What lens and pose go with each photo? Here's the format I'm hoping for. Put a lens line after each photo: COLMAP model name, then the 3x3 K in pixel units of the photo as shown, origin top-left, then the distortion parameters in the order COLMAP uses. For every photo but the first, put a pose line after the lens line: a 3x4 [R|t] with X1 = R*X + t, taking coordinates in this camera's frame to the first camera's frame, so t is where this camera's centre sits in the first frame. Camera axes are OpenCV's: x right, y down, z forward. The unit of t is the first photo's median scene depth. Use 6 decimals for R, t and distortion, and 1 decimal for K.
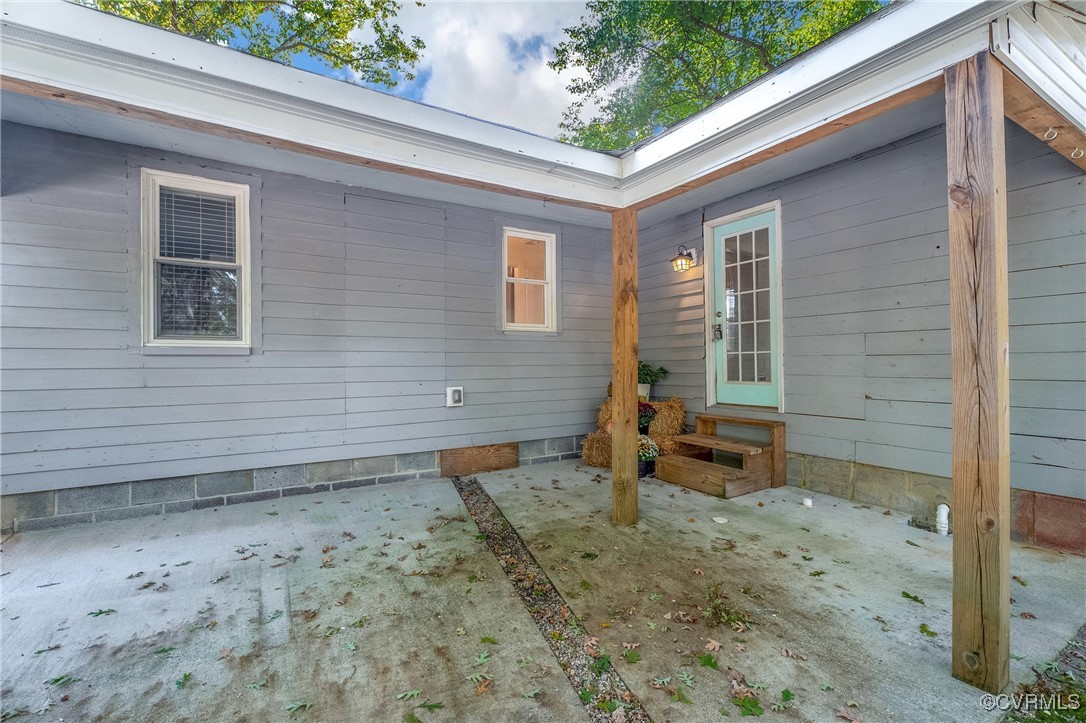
lens RADIAL K [[481.6, 0, 540.7], [0, 481.6, 357.2], [0, 0, 1]] dist [-0.002424, -0.000165]
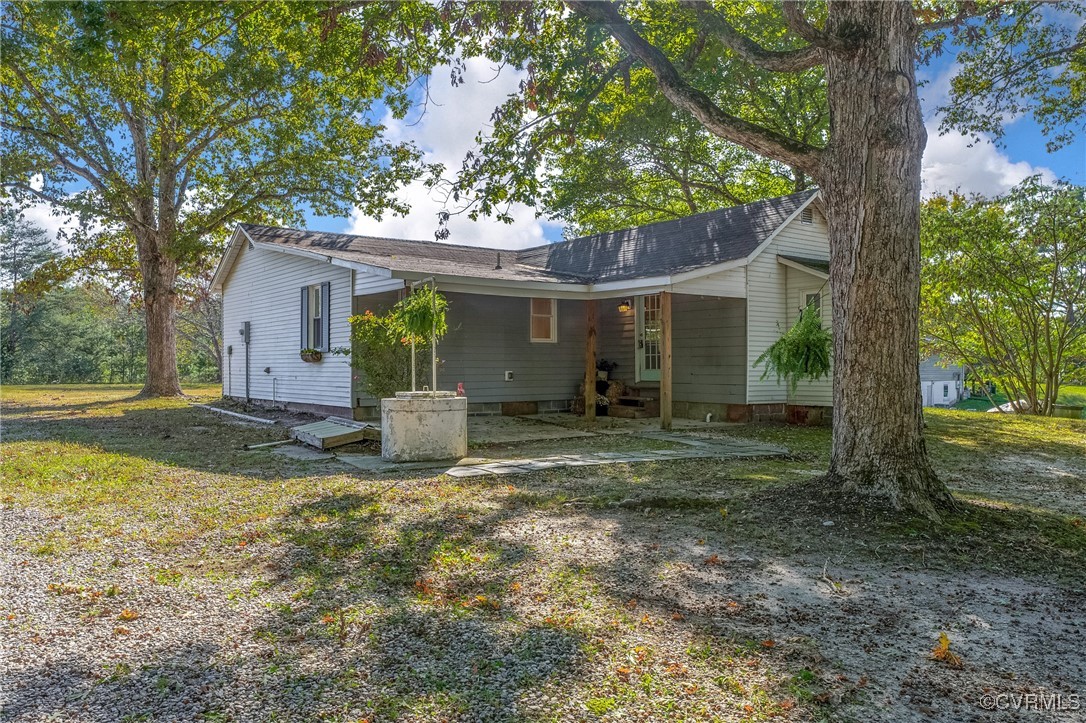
lens RADIAL K [[767.0, 0, 543.0], [0, 767.0, 361.5], [0, 0, 1]] dist [-0.001544, 0.000091]
pose [[0.996870, 0.004515, 0.078930, -0.269823], [-0.005116, 0.999959, 0.007407, -0.002747], [-0.078894, -0.007788, 0.996853, -2.054059]]
